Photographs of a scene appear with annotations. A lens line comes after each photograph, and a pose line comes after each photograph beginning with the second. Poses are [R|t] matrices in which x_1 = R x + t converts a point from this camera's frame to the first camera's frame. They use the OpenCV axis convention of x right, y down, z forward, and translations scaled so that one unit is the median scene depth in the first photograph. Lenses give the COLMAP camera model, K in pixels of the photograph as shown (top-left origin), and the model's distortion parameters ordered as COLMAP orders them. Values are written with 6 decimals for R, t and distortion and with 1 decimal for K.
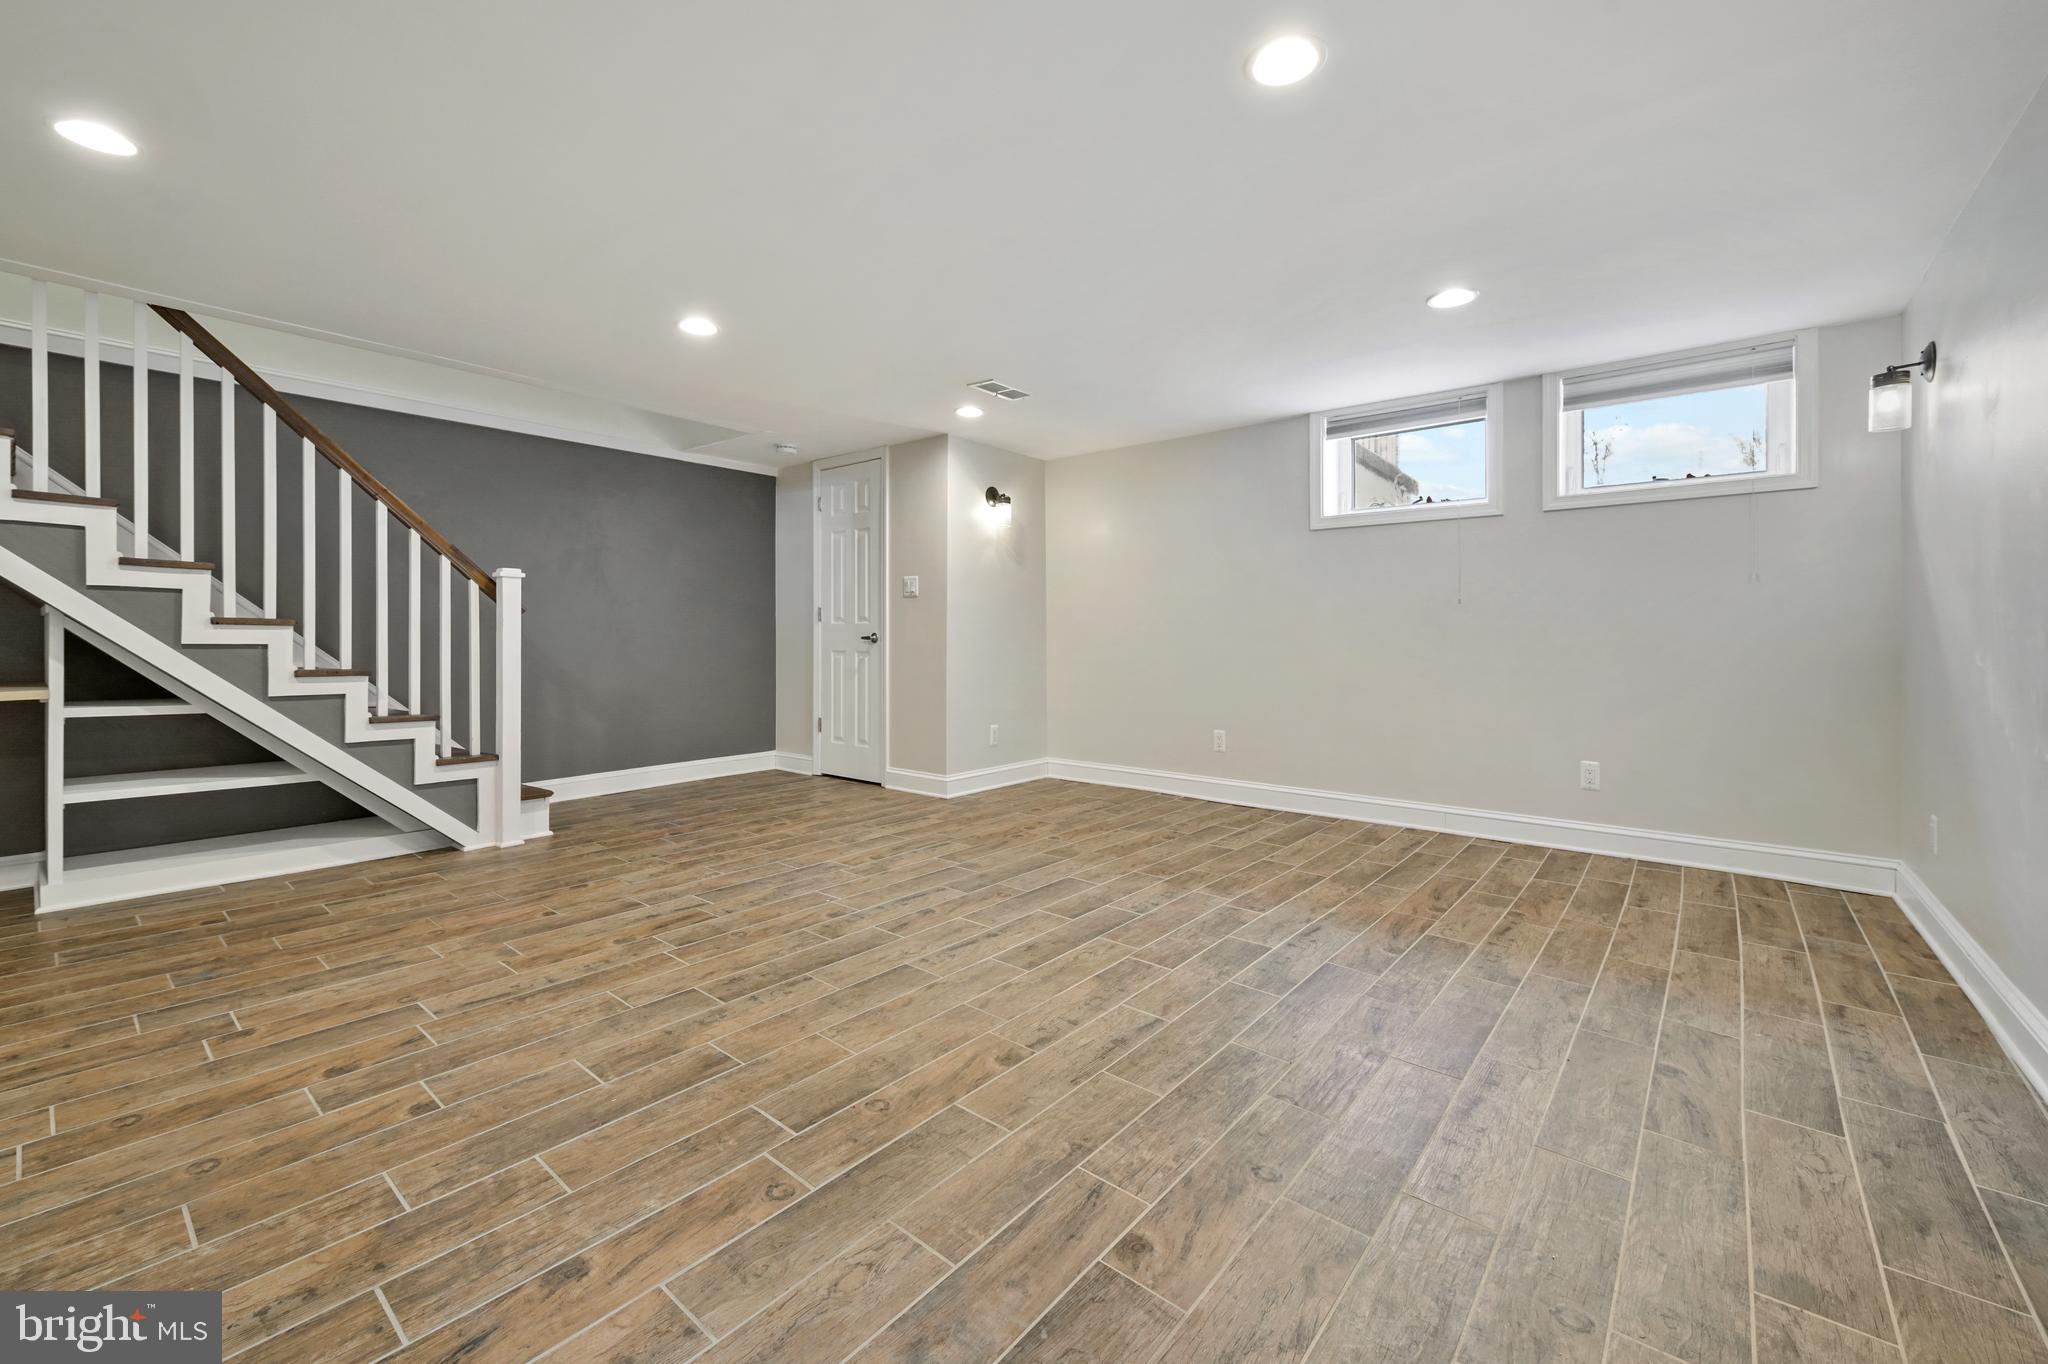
lens RADIAL K [[846.5, 0, 1024.0], [0, 846.5, 682.0], [0, 0, 1]] dist [-0.000605, 0.000134]
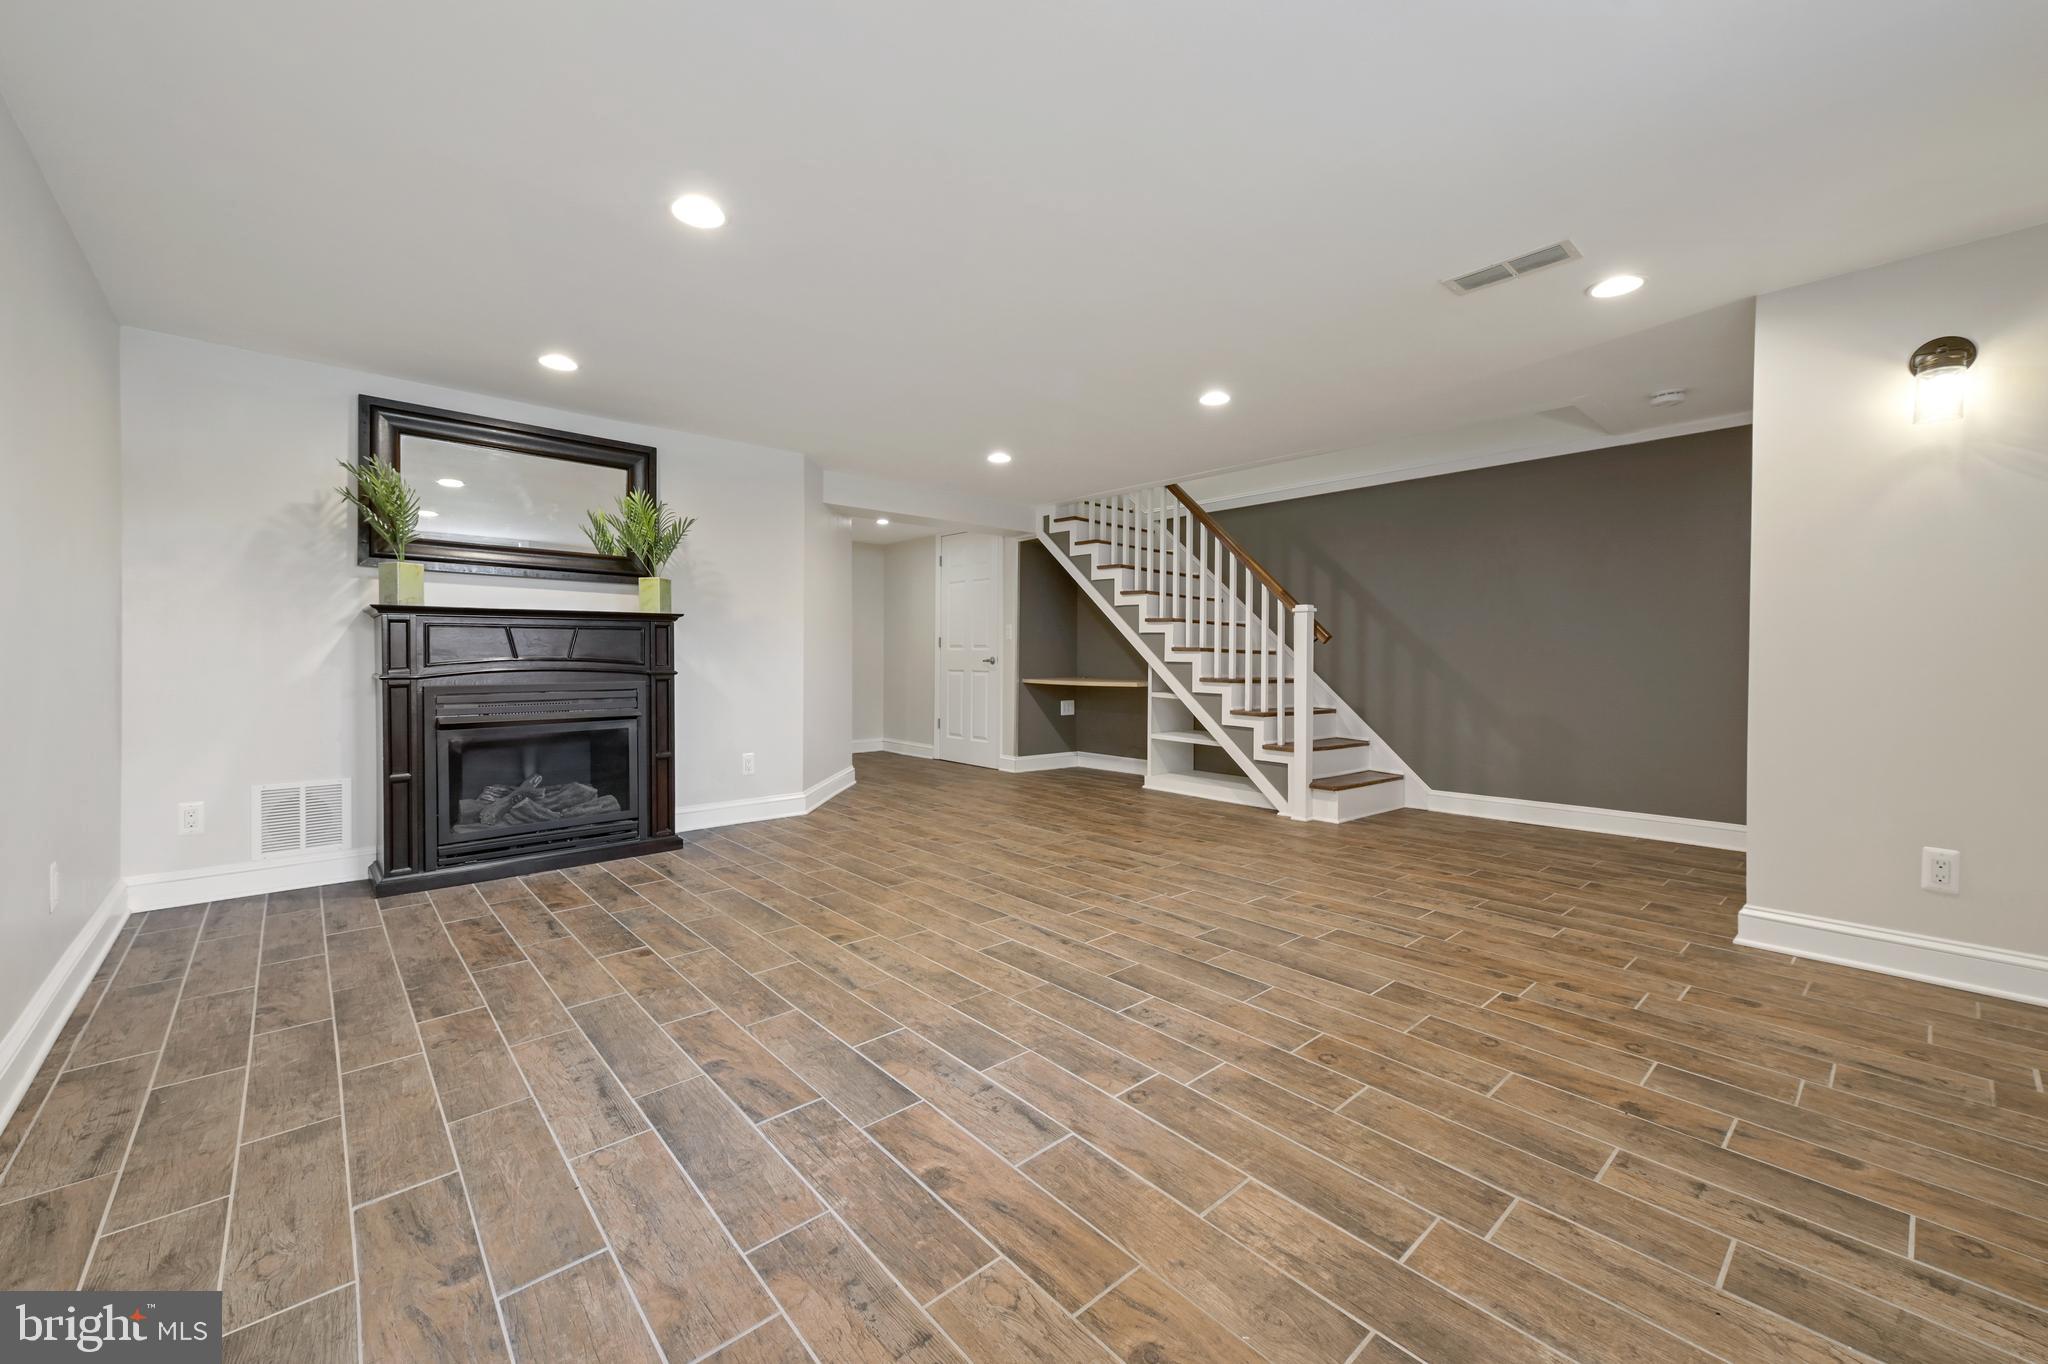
lens RADIAL K [[814.1, 0, 1024.0], [0, 814.1, 682.0], [0, 0, 1]] dist [0.002047, 0.000214]
pose [[-0.161146, 0.030825, -0.986449, 1.032152], [-0.060262, 0.997340, 0.041010, -0.063378], [0.985089, 0.066054, -0.158860, 1.181439]]
